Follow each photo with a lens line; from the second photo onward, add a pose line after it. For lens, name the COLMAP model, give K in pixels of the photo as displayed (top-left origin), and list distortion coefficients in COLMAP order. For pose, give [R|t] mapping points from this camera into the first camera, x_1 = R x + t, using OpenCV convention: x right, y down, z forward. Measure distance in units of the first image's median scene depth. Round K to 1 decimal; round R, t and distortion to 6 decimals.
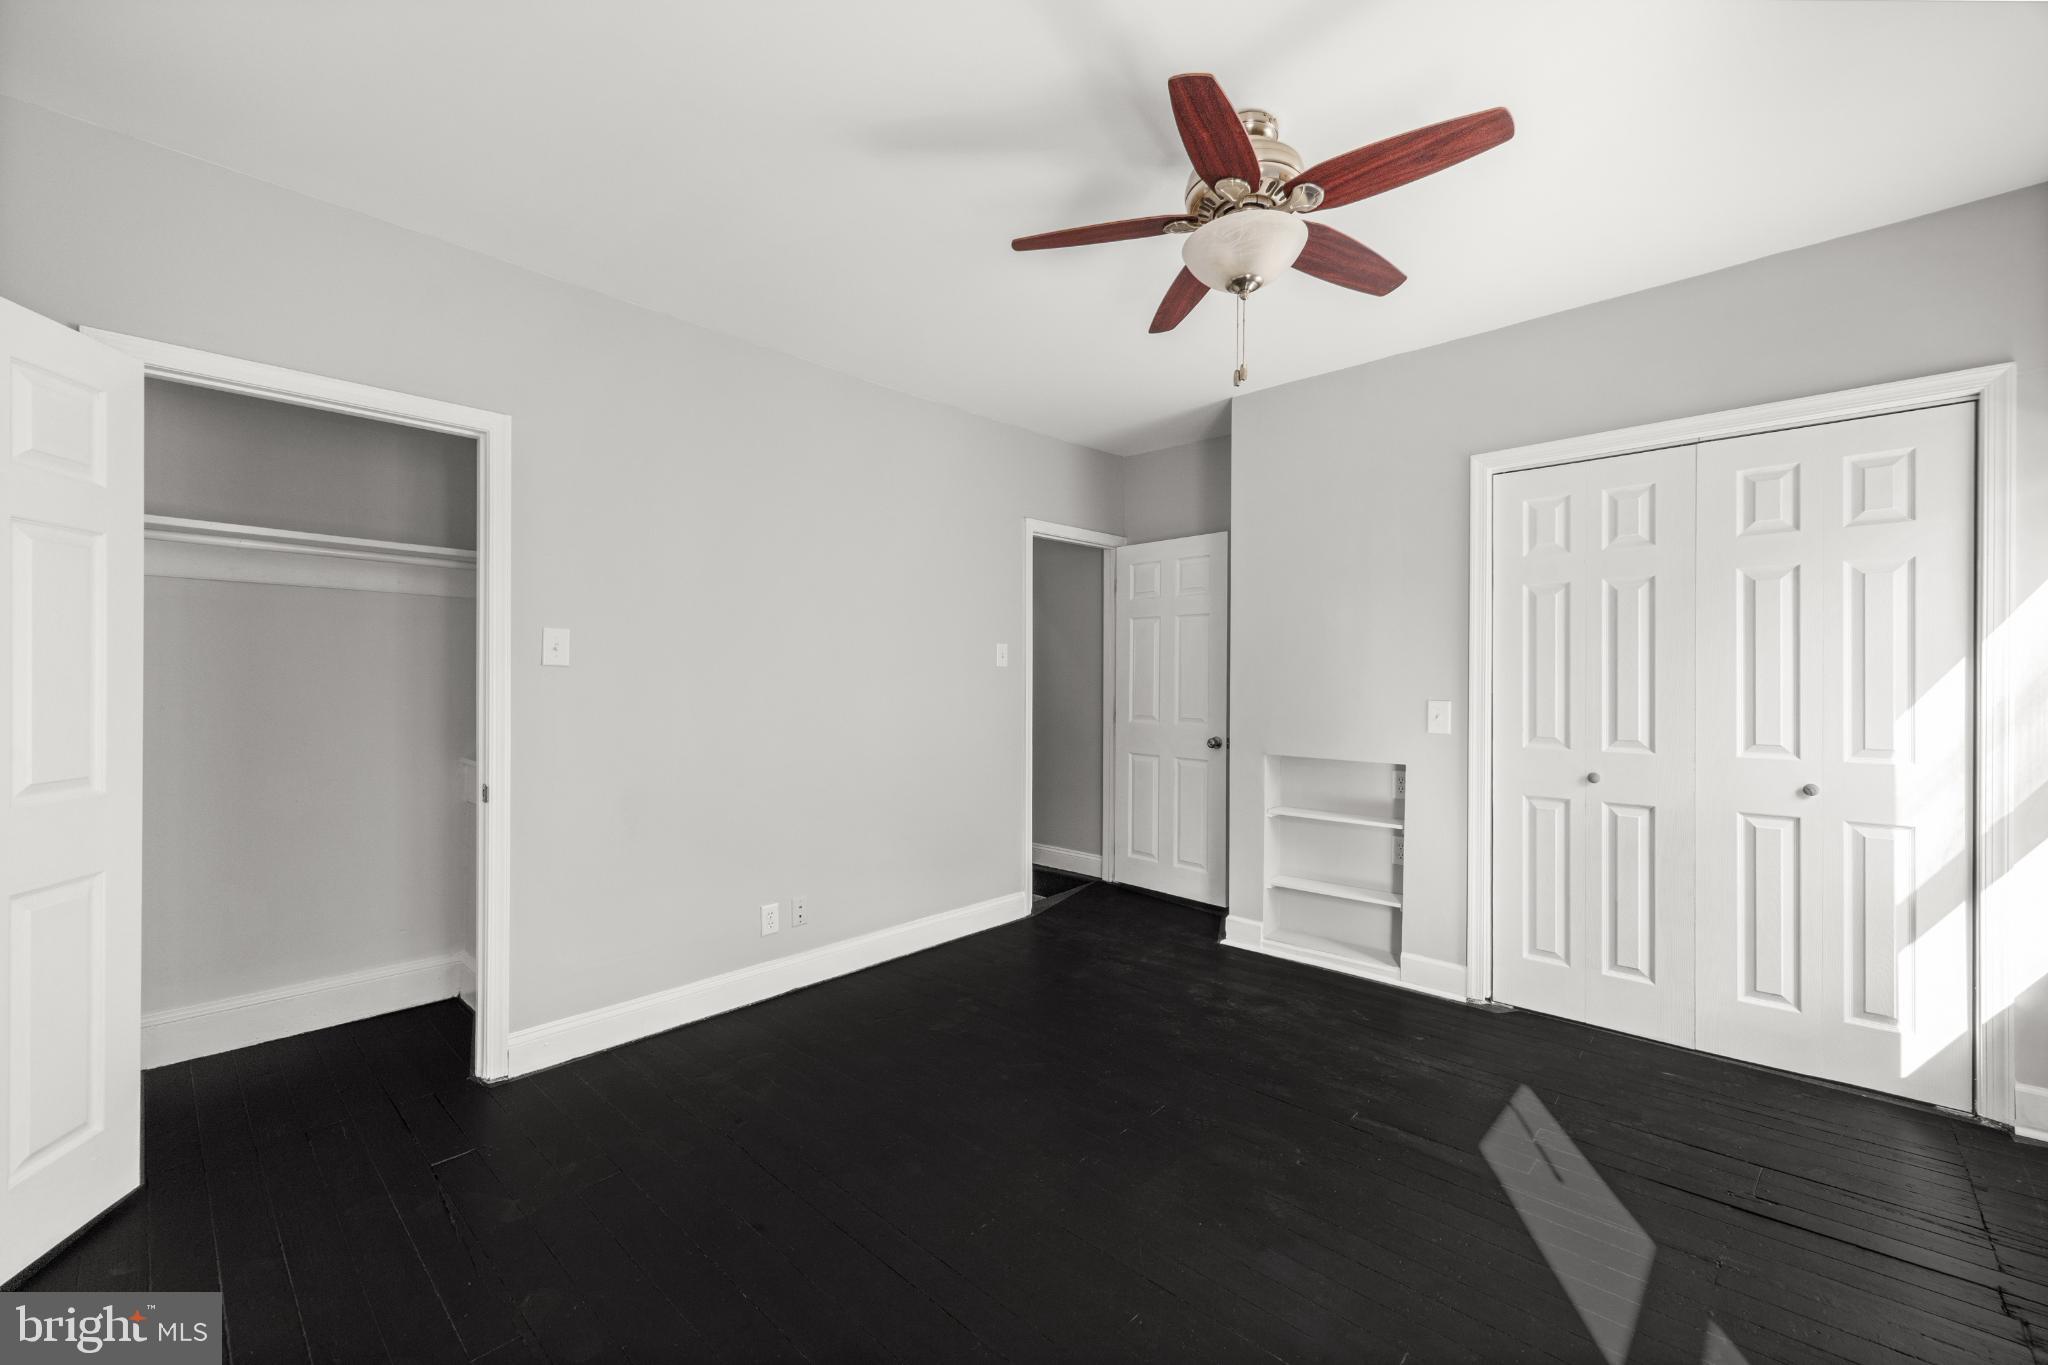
lens RADIAL K [[814.5, 0, 1024.0], [0, 814.5, 682.5], [0, 0, 1]] dist [0.000142, -0.000132]
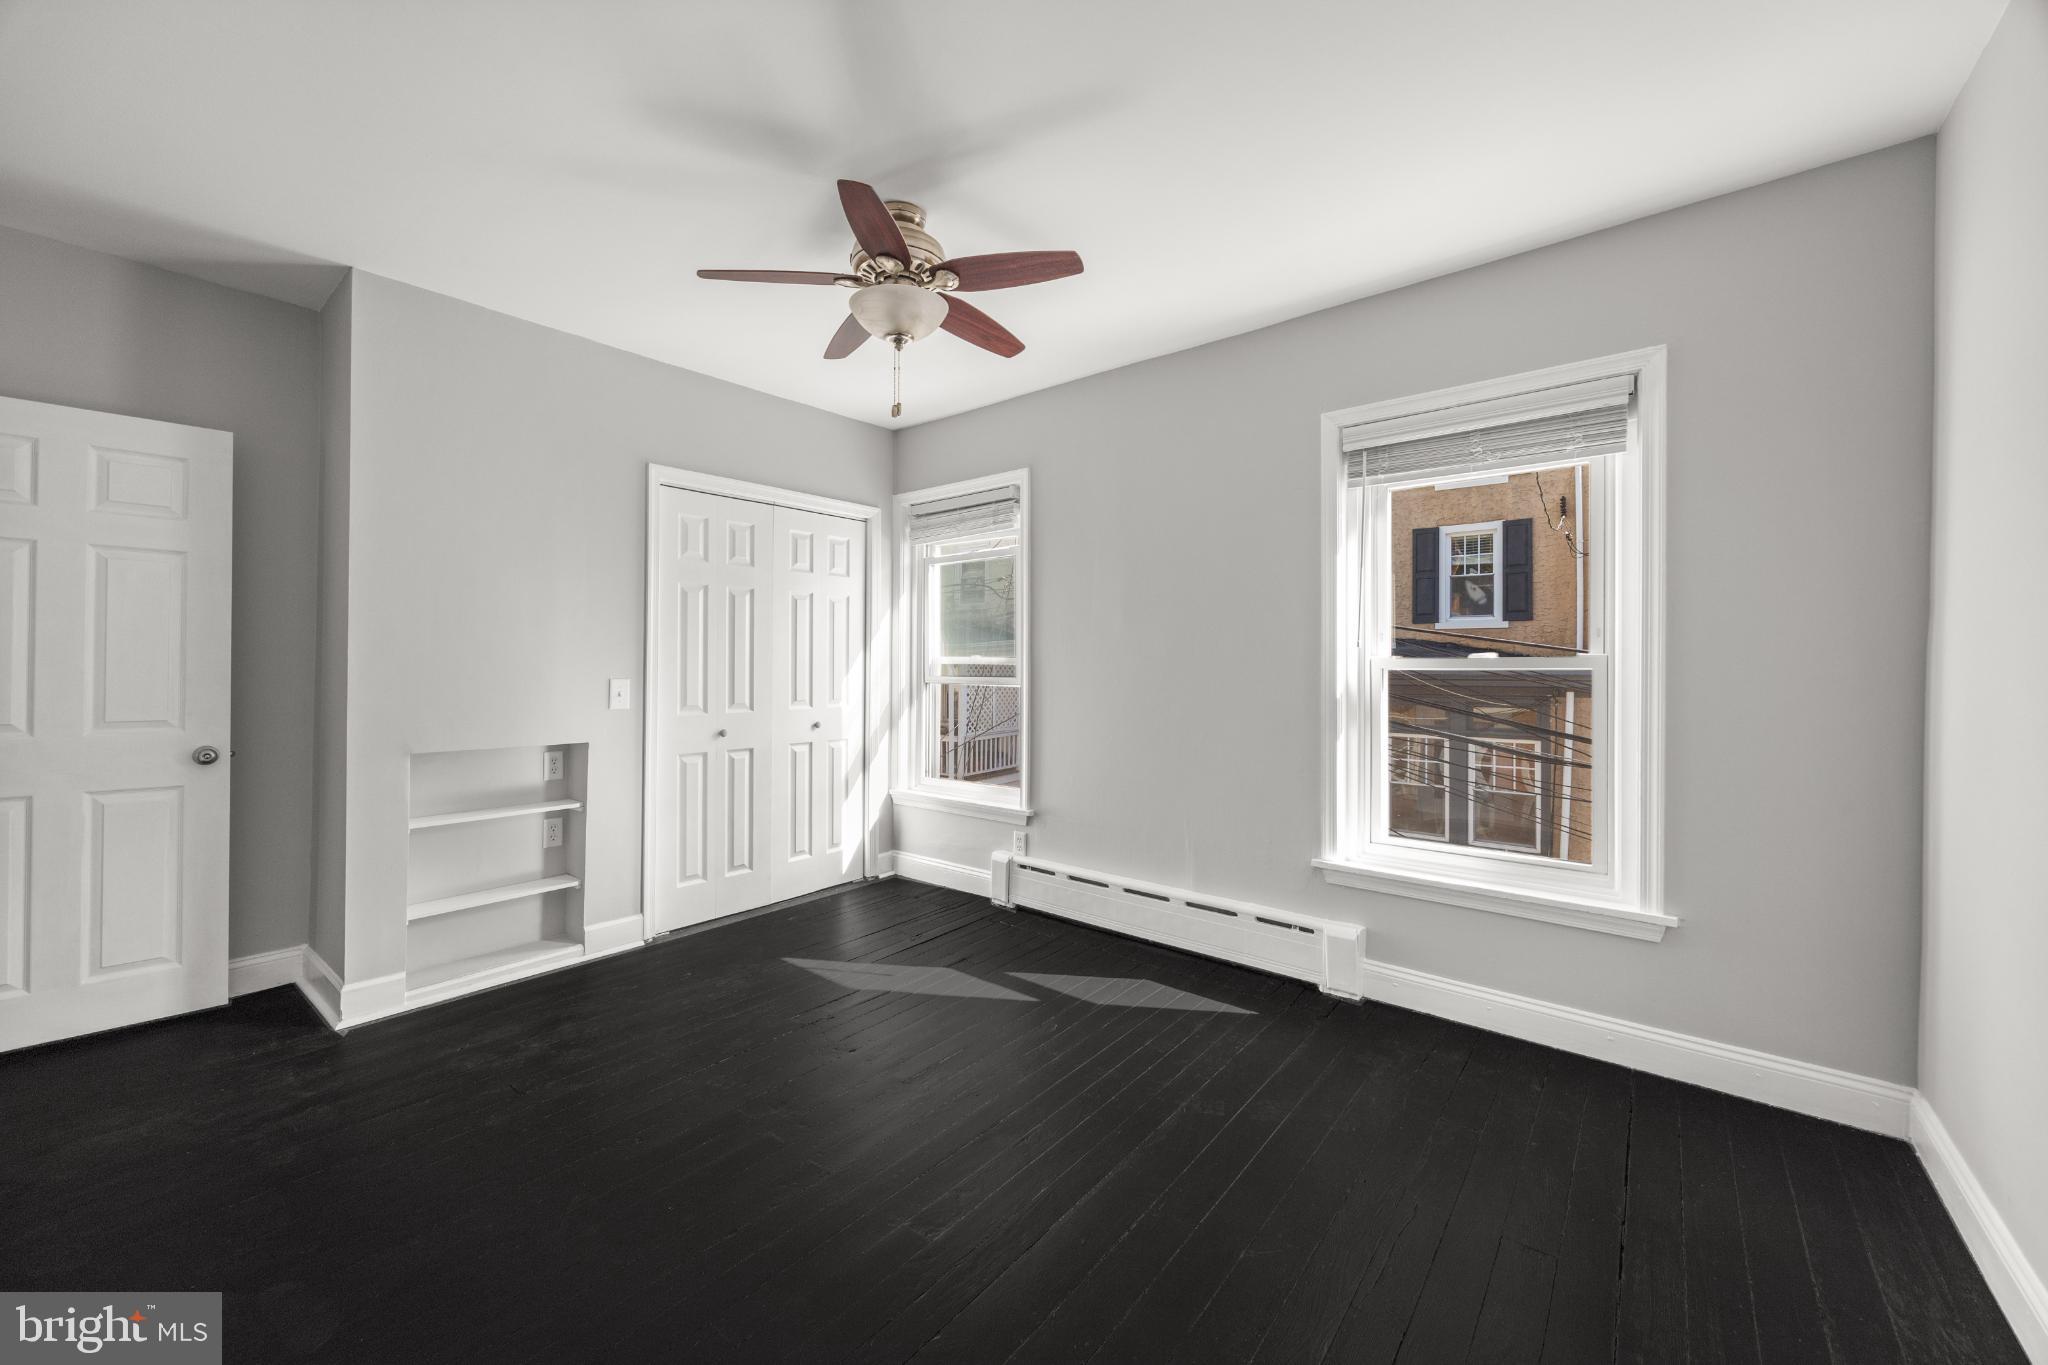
lens RADIAL K [[792.3, 0, 1014.0], [0, 792.3, 668.7], [0, 0, 1]] dist [-0.001942, -0.000278]
pose [[-0.066925, -0.004309, 0.997749, -0.626724], [0.001242, 0.999990, 0.004402, 0.005874], [-0.997757, 0.001534, -0.066919, 0.601734]]
